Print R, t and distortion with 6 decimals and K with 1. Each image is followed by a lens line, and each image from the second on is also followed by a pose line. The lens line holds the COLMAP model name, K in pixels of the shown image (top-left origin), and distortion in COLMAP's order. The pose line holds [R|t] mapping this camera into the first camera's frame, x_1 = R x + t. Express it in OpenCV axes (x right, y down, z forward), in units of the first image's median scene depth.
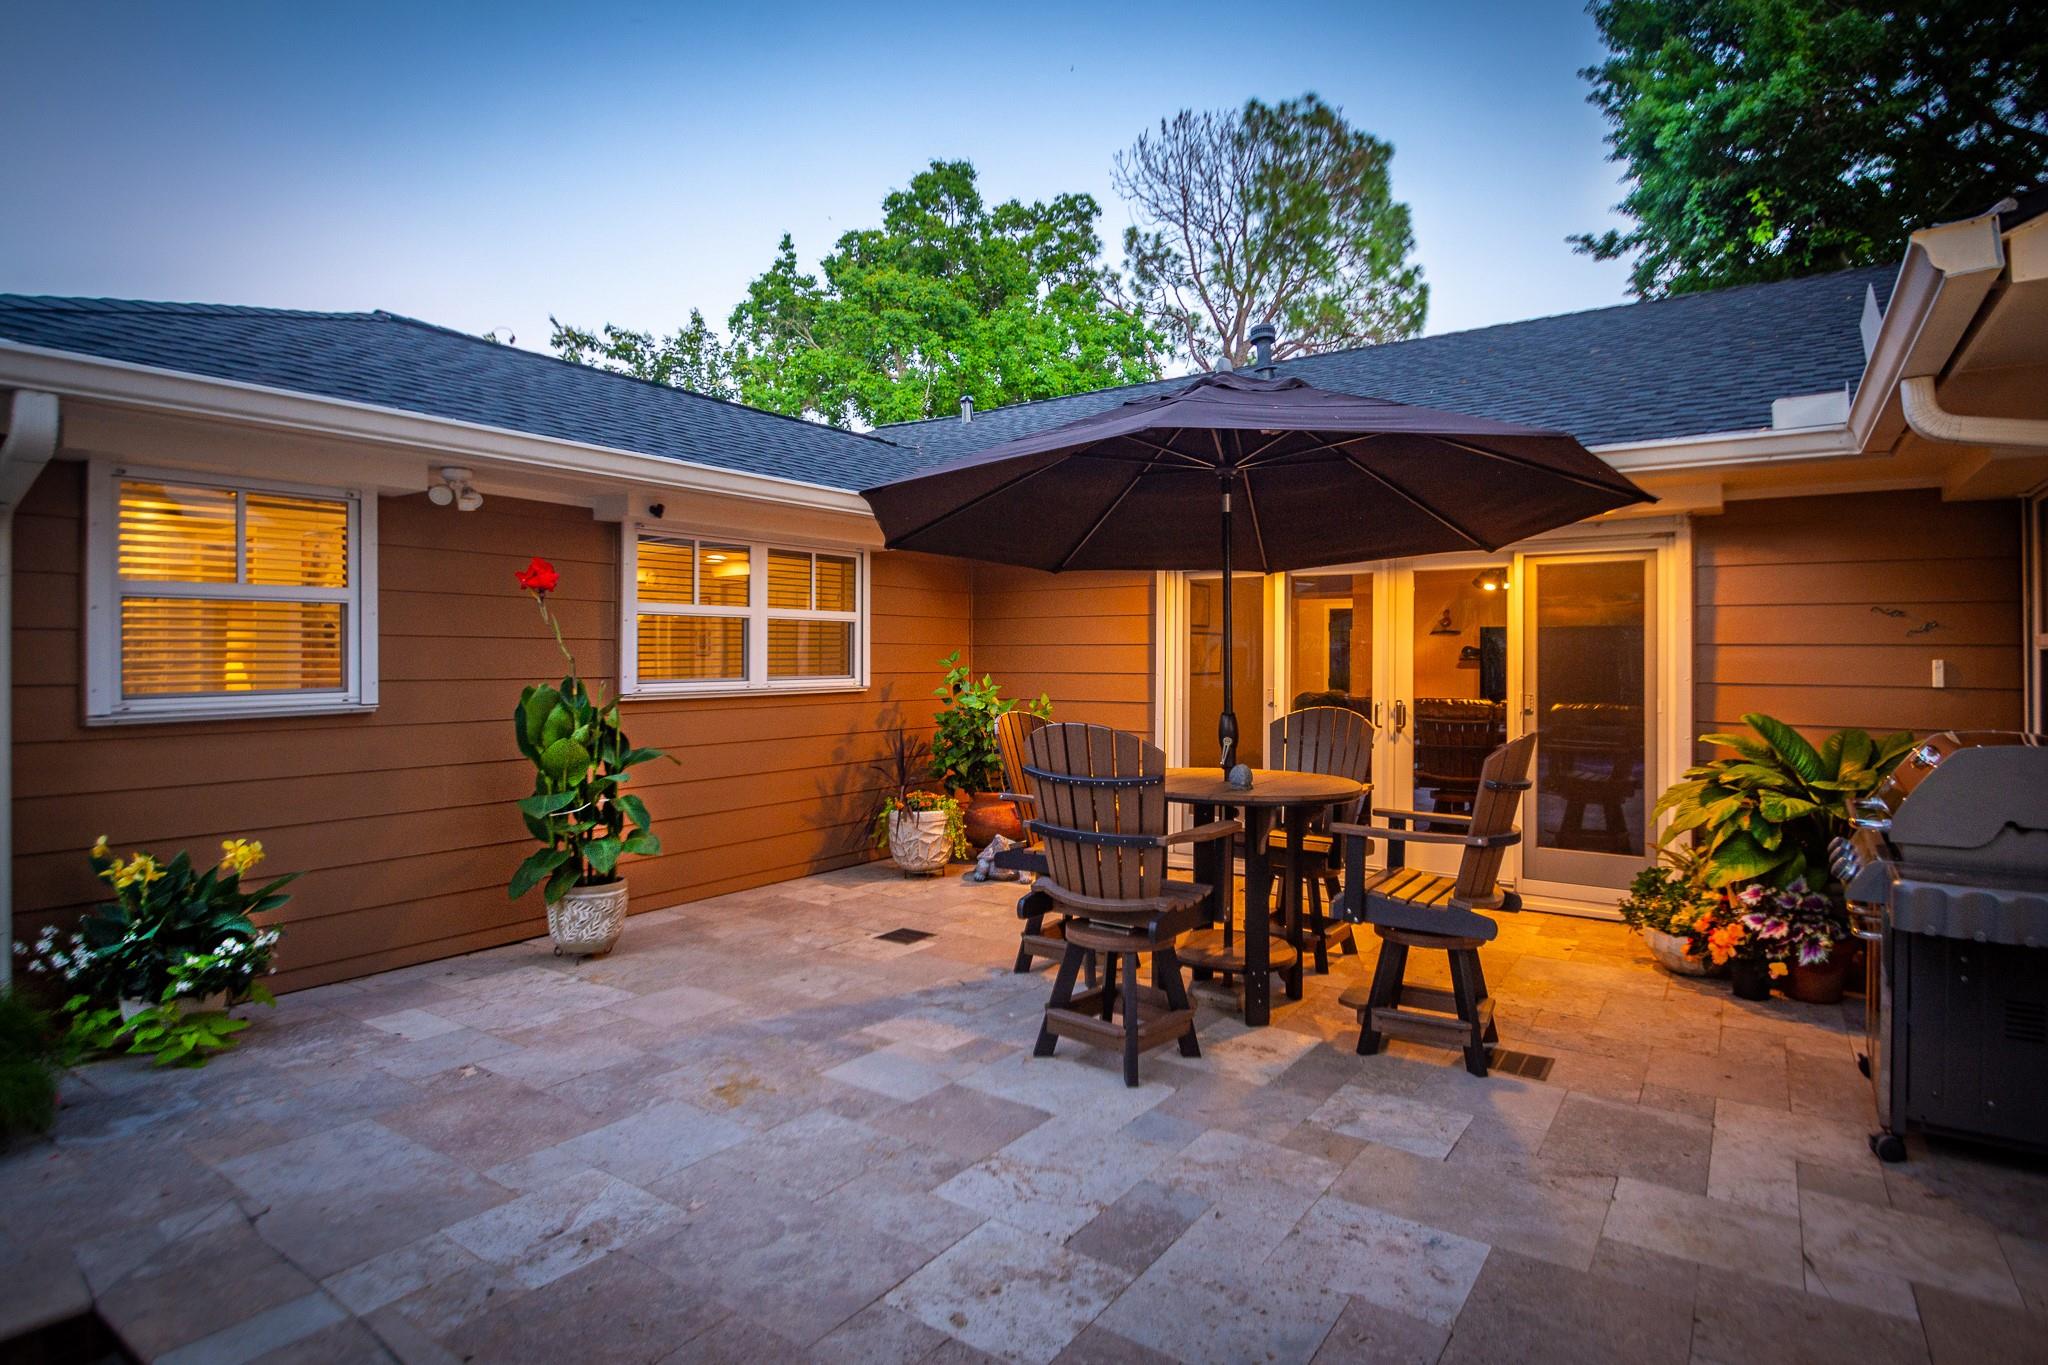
lens RADIAL K [[1049.4, 0, 1027.0], [0, 1049.4, 643.9], [0, 0, 1]] dist [0.001932, -0.015754]
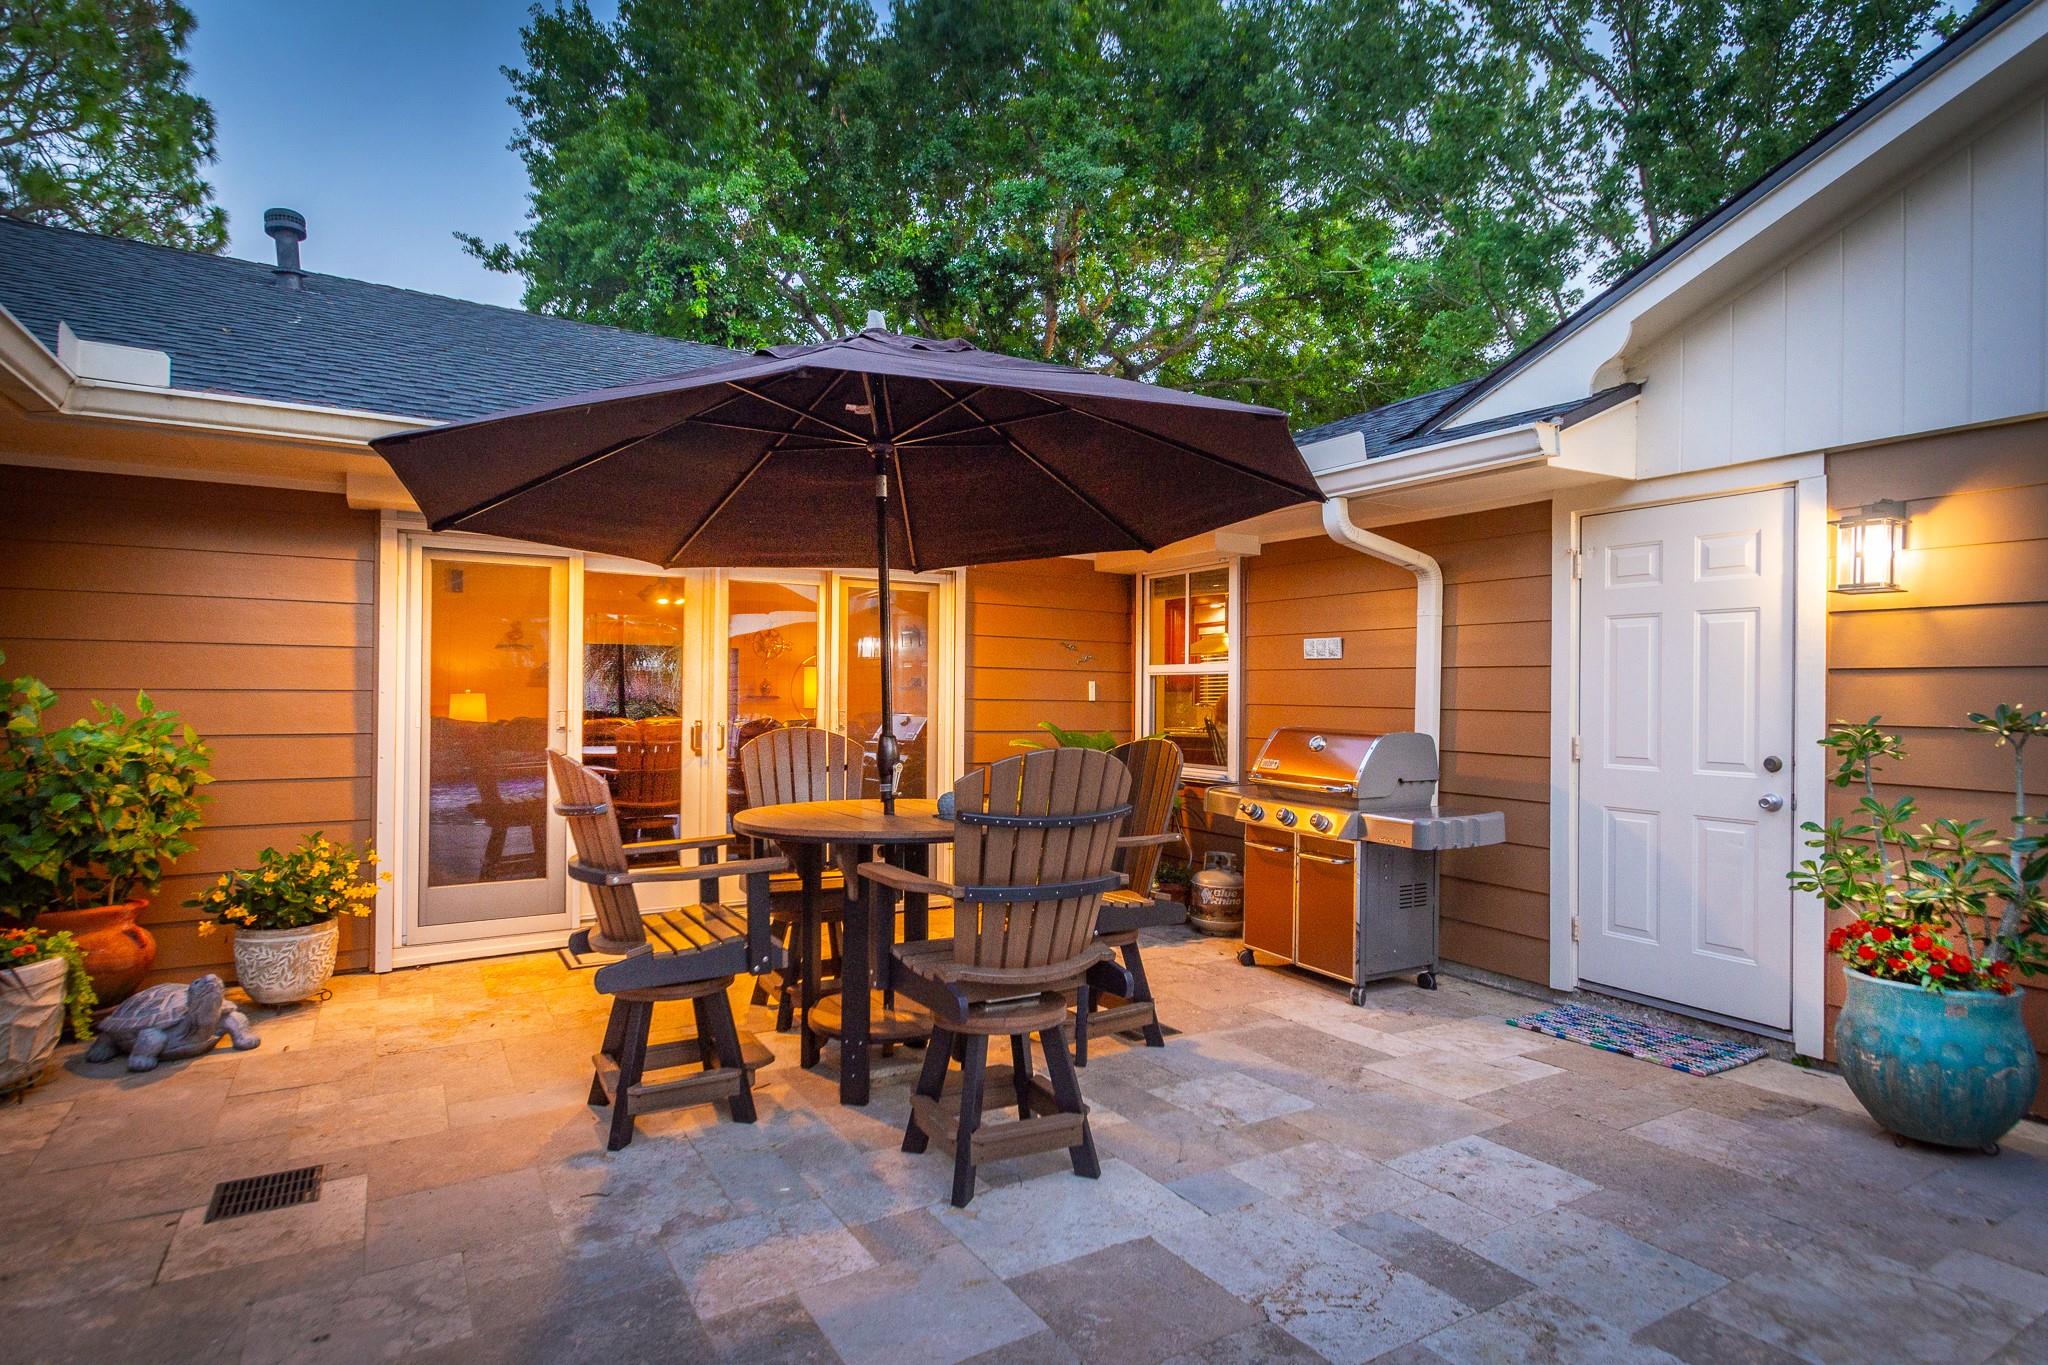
lens RADIAL K [[1046.4, 0, 1024.0], [0, 1046.4, 682.5], [0, 0, 1]] dist [0.004015, -0.000280]
pose [[0.414183, 0.009774, 0.910141, -0.327976], [-0.024752, 0.999693, 0.000528, 0.012597], [-0.909857, -0.022747, 0.414298, 0.338158]]
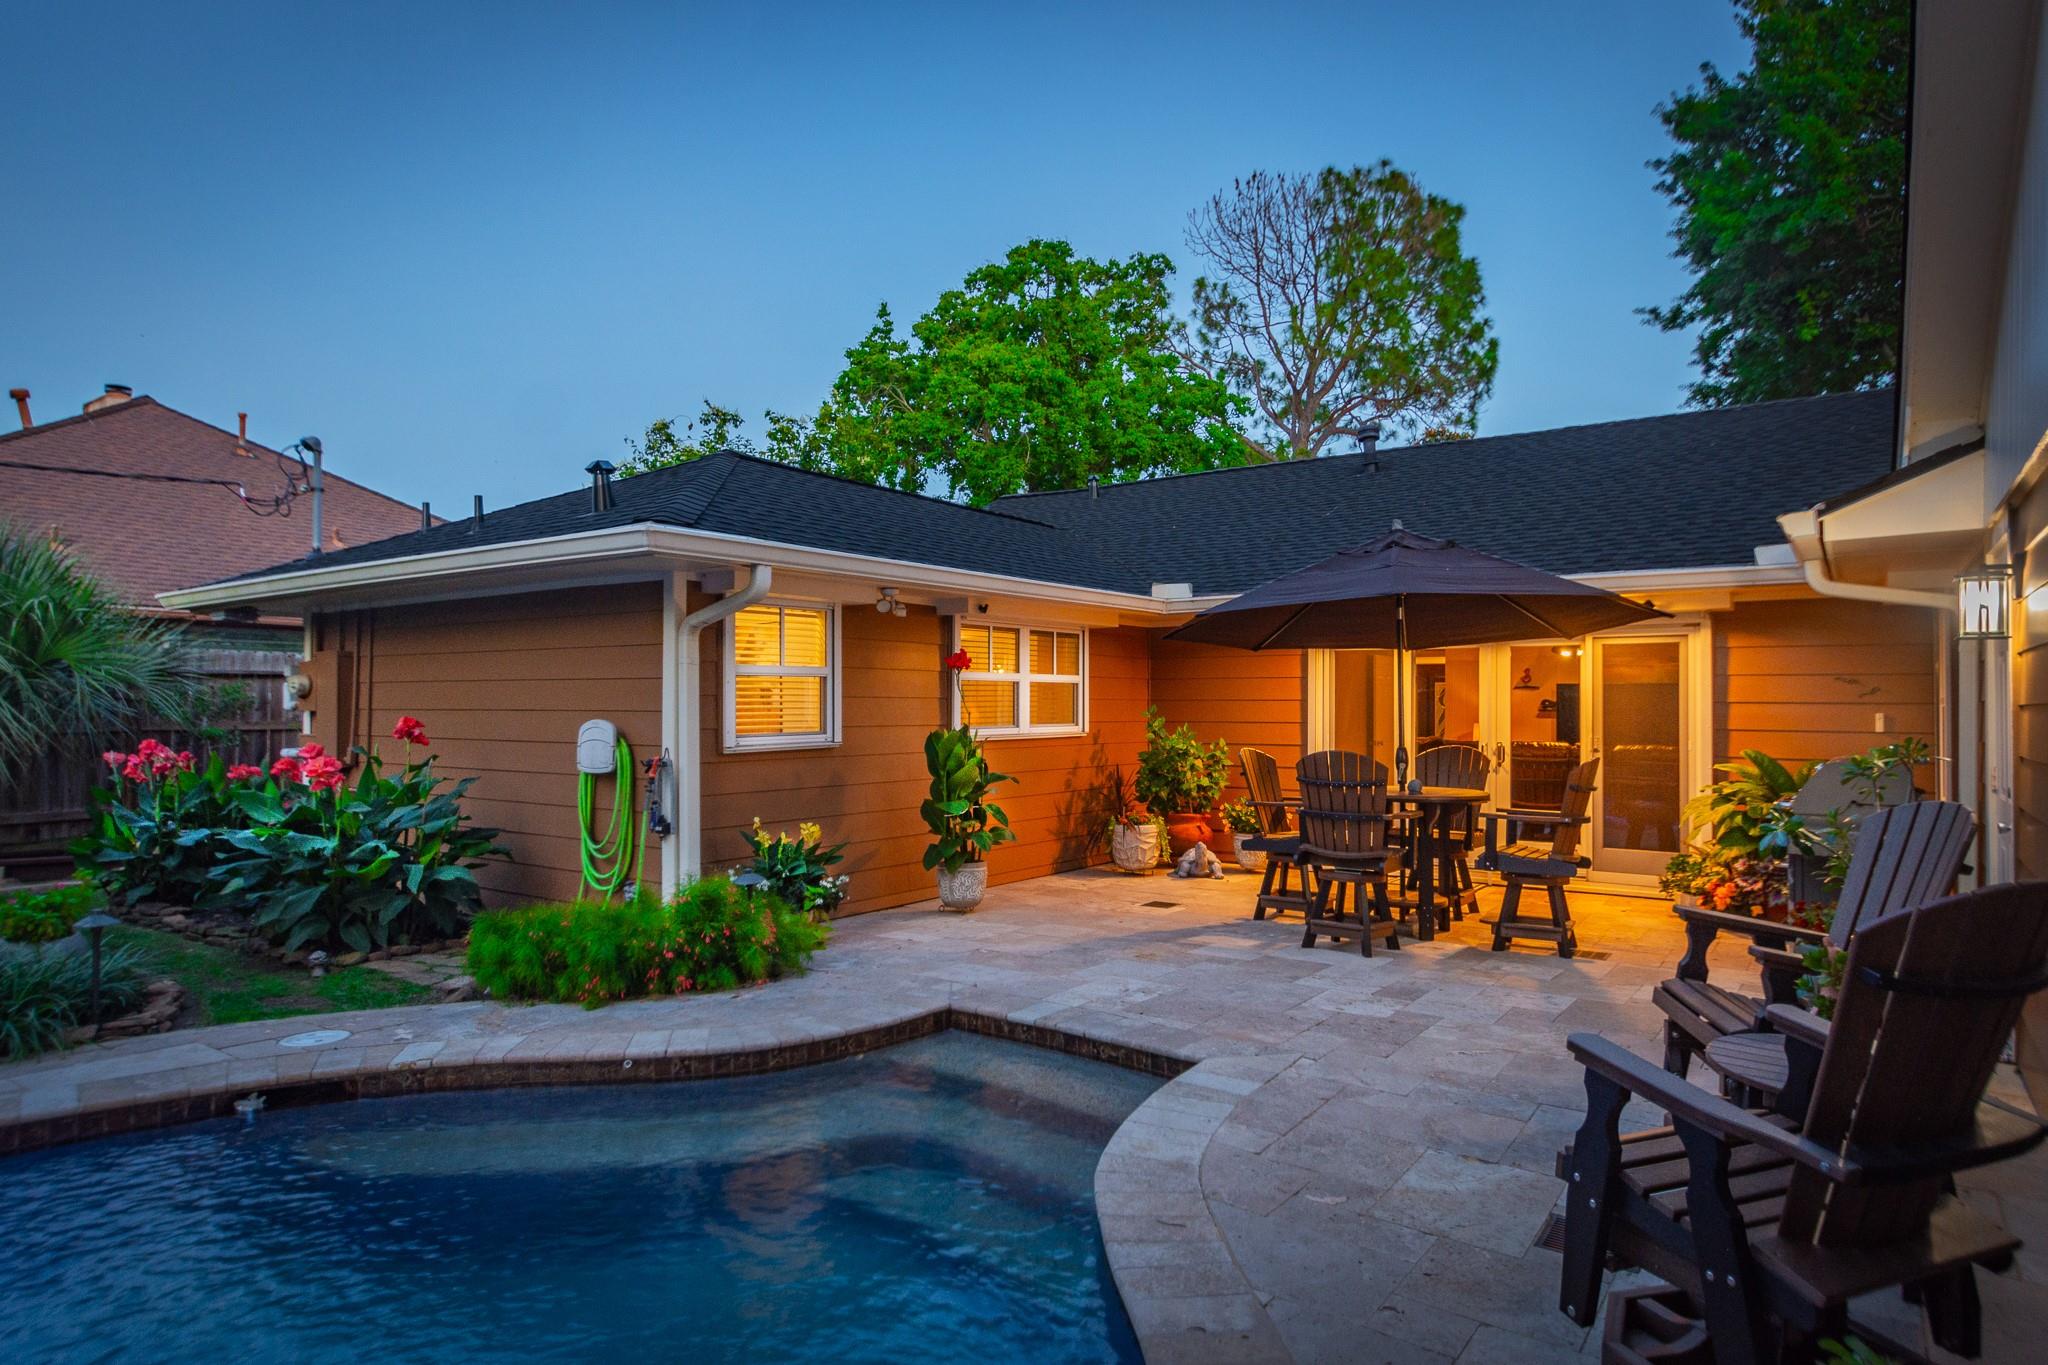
lens RADIAL K [[1158.4, 0, 1024.0], [0, 1158.4, 682.5], [0, 0, 1]] dist [0.001407, 0.000390]
pose [[0.999876, -0.000024, -0.015748, -0.209082], [-0.000070, 0.999982, -0.005972, -0.012842], [0.015748, 0.005972, 0.999858, -0.447291]]
